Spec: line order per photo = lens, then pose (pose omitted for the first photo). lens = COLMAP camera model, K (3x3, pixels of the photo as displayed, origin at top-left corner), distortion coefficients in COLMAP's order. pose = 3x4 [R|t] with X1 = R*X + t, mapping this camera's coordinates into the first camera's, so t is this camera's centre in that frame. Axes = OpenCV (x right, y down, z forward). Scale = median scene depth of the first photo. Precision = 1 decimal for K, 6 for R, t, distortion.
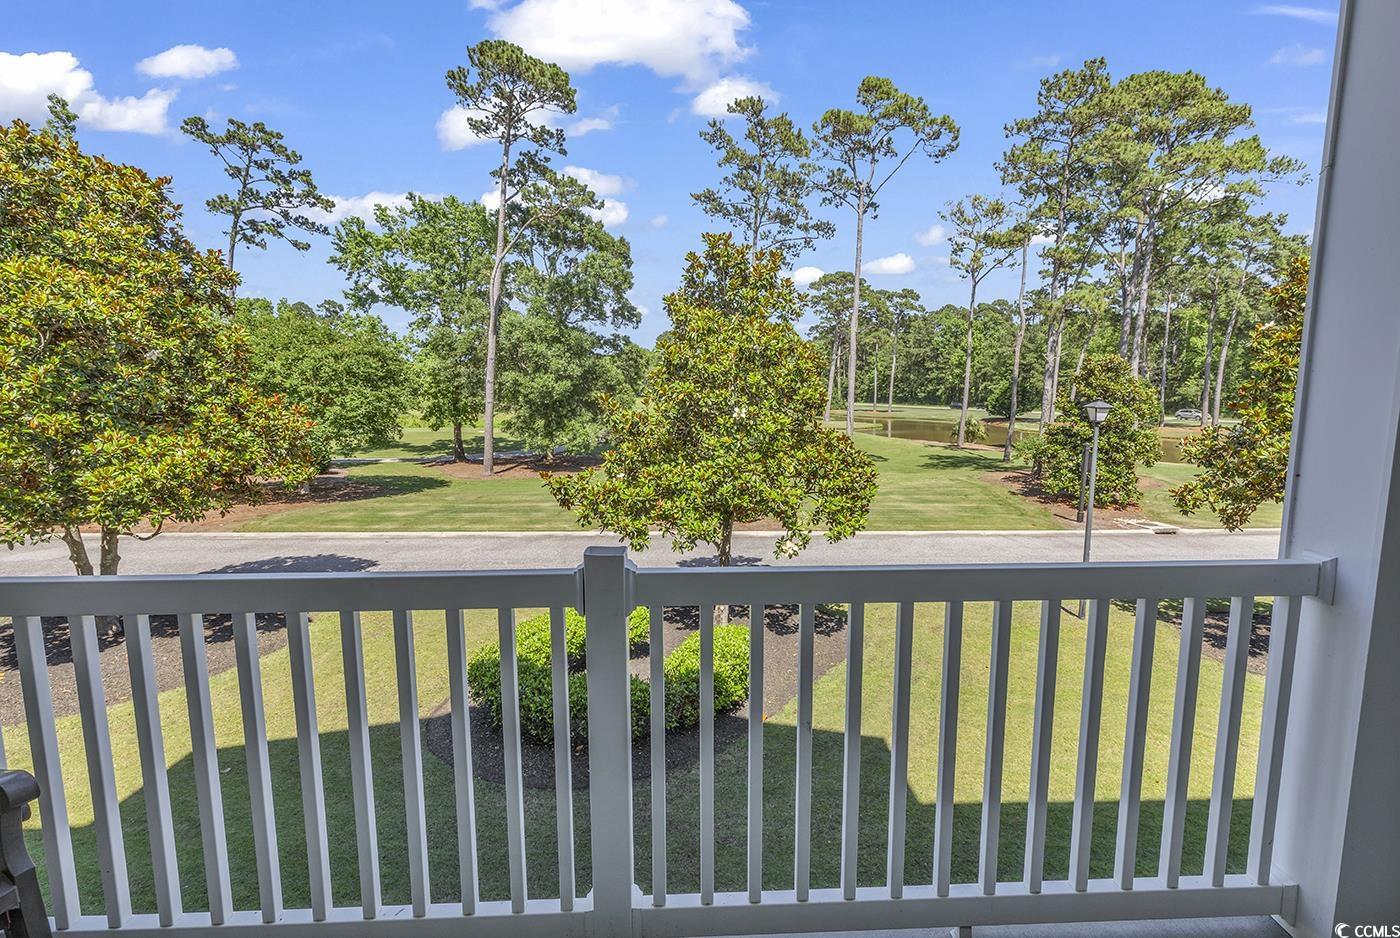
lens RADIAL K [[630.9, 0, 693.8], [0, 630.9, 467.5], [0, 0, 1]] dist [0.001428, 0.000281]
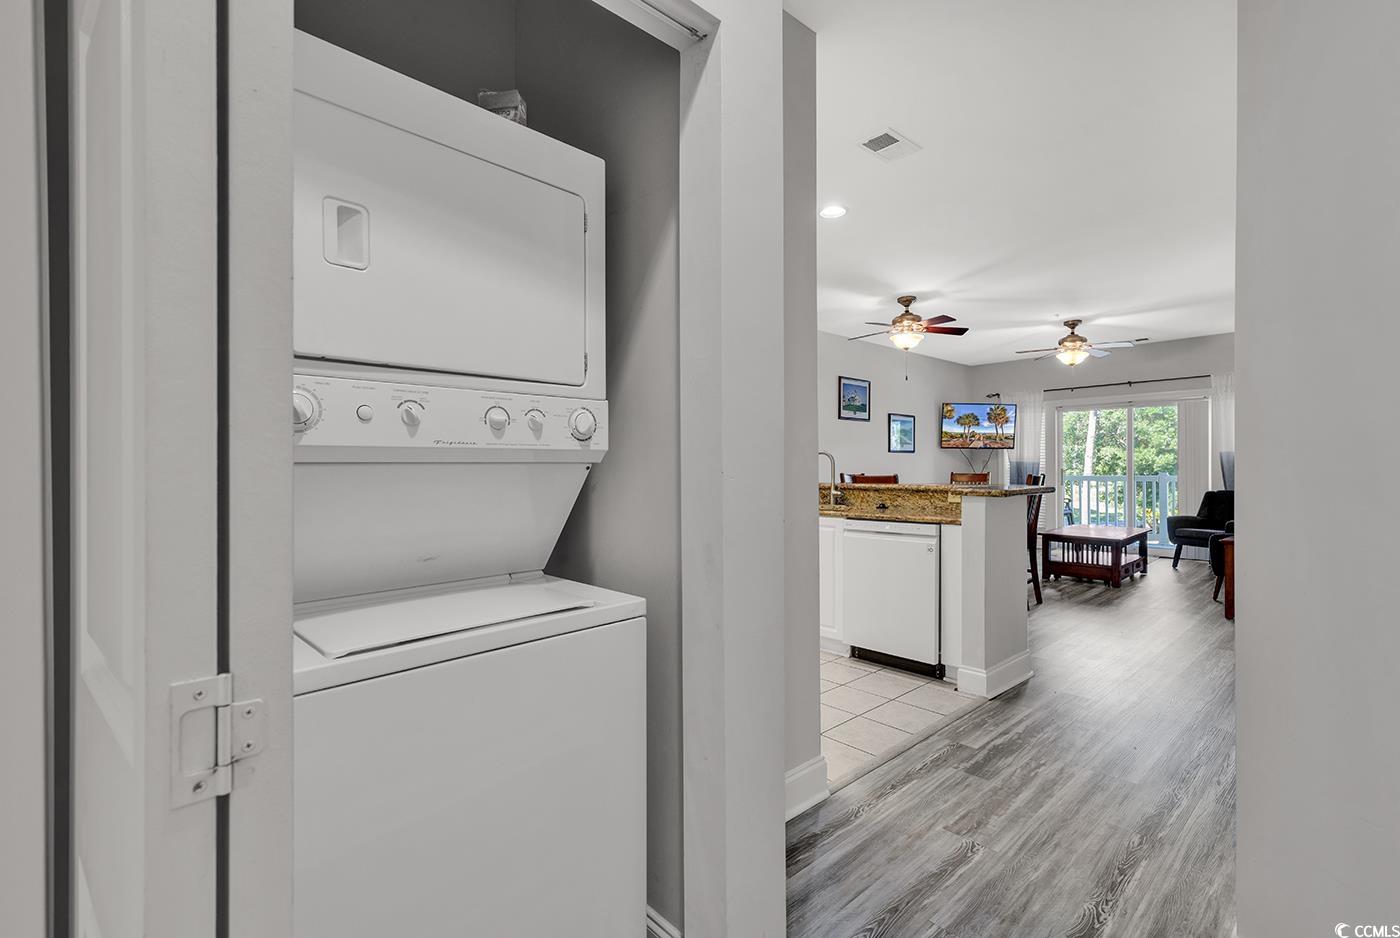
lens RADIAL K [[634.8, 0, 696.8], [0, 634.8, 473.6], [0, 0, 1]] dist [0.008332, -0.001453]
pose [[0.655823, 0.001979, -0.754912, 0.091731], [-0.087857, 0.993401, -0.073721, 0.047025], [0.749785, 0.114672, 0.651669, -0.311218]]
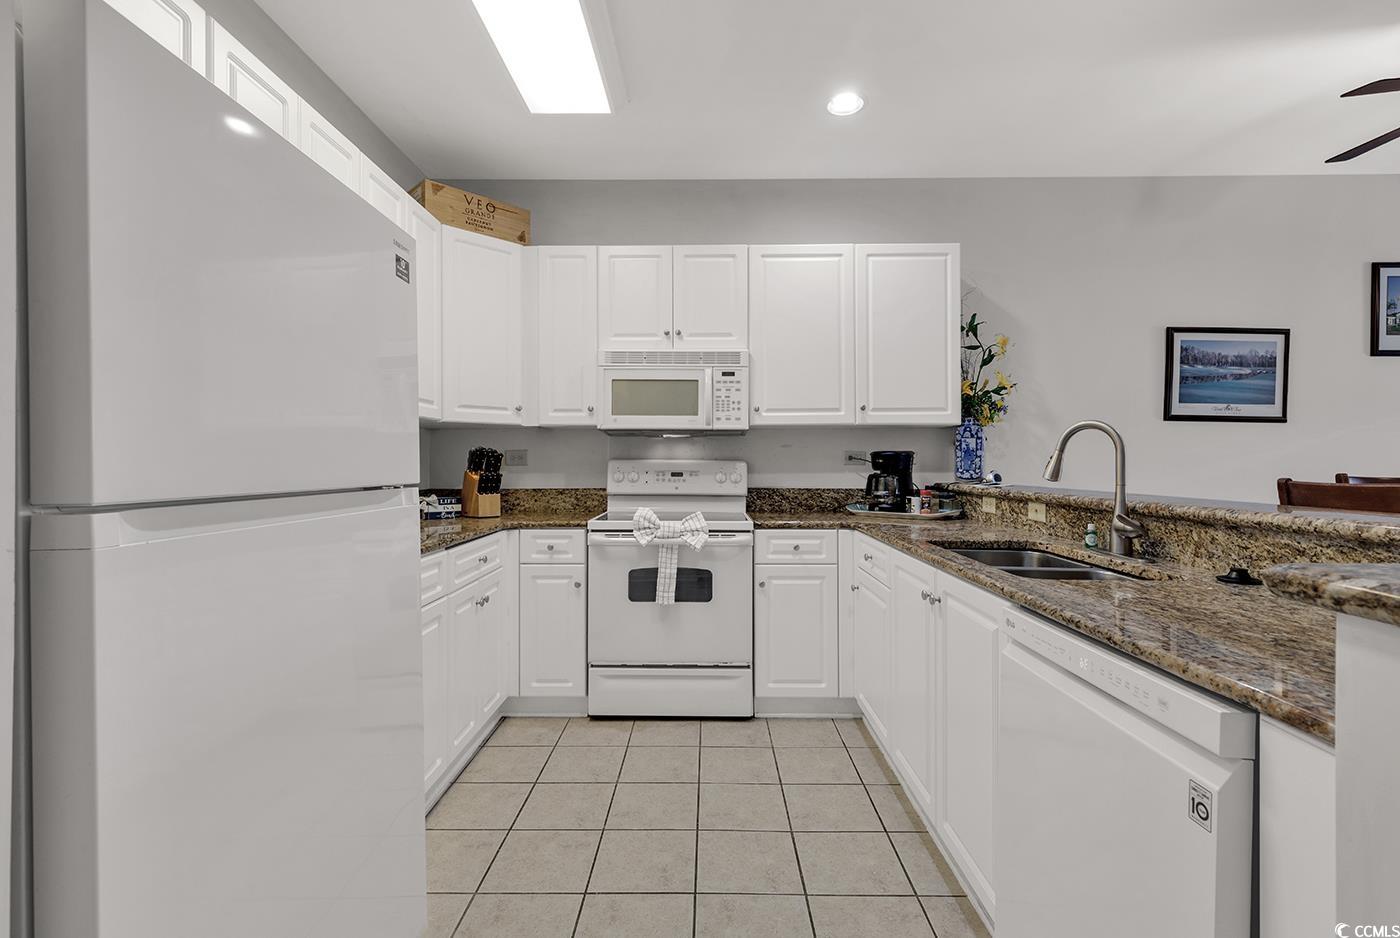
lens RADIAL K [[634.8, 0, 710.3], [0, 634.8, 462.6], [0, 0, 1]] dist [0.008332, -0.001453]
pose [[-0.031520, 0.000219, -0.999503, 0.060365], [-0.123170, 0.992377, 0.004101, 0.036157], [0.991885, 0.123238, -0.031252, -0.224044]]
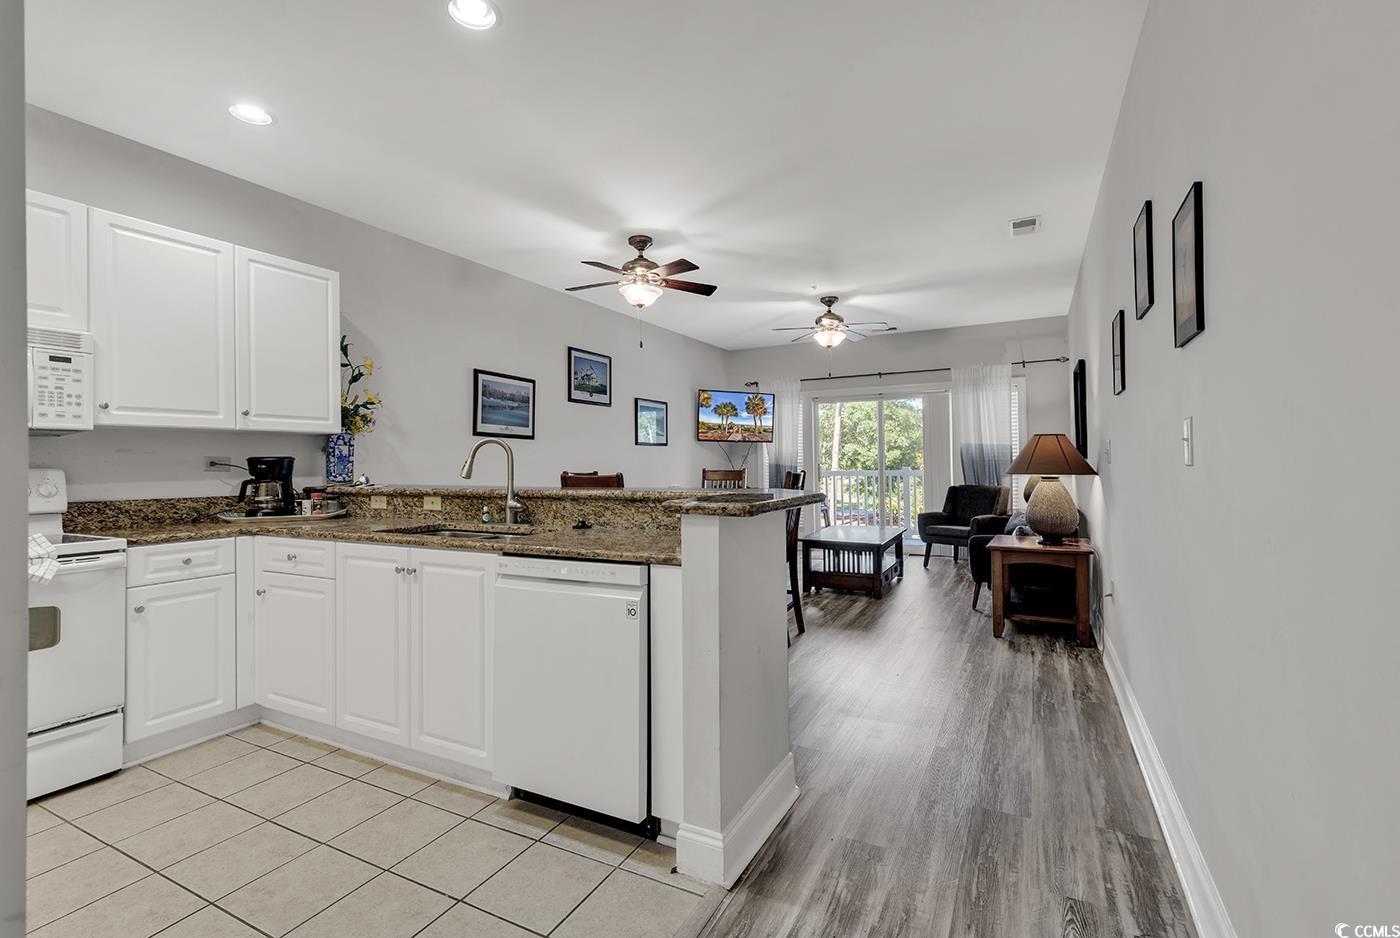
lens RADIAL K [[634.8, 0, 698.9], [0, 634.8, 454.0], [0, 0, 1]] dist [0.008332, -0.001453]
pose [[0.871470, -0.017047, -0.490152, 0.069866], [-0.049368, 0.991271, -0.122250, 0.040220], [0.487958, 0.130736, 0.863021, -0.256333]]
